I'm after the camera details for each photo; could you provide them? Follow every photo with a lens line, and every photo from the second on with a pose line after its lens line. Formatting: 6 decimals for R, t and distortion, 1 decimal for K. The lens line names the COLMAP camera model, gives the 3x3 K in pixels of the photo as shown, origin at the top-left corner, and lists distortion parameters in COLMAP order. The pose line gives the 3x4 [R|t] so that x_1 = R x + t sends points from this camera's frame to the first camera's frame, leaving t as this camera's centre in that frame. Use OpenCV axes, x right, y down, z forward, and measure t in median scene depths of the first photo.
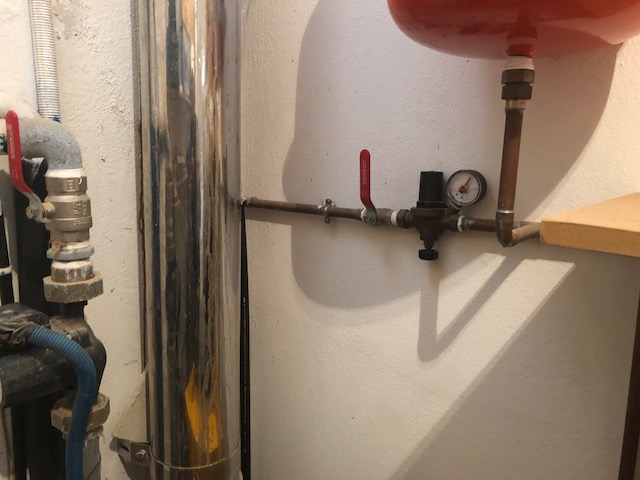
lens RADIAL K [[525.6, 0, 311.3], [0, 525.6, 239.8], [0, 0, 1]] dist [0.042680, -0.007146]
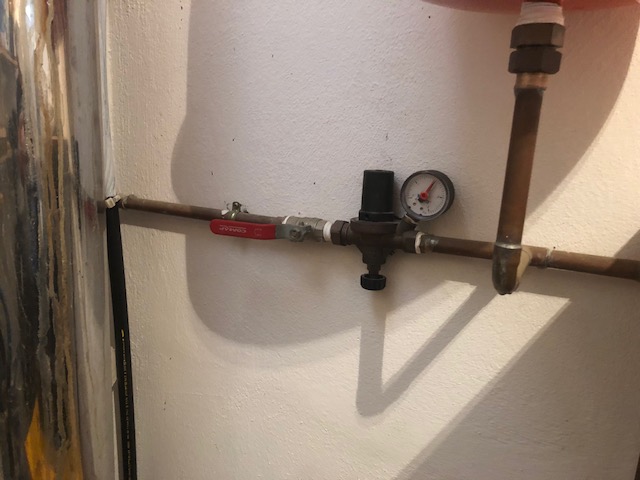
lens RADIAL K [[525.6, 0, 311.3], [0, 525.6, 239.8], [0, 0, 1]] dist [0.042680, -0.007146]
pose [[0.983487, -0.019599, 0.179912, 0.004152], [0.010069, 0.998505, 0.053731, -0.072875], [-0.180696, -0.051032, 0.982214, 0.293692]]
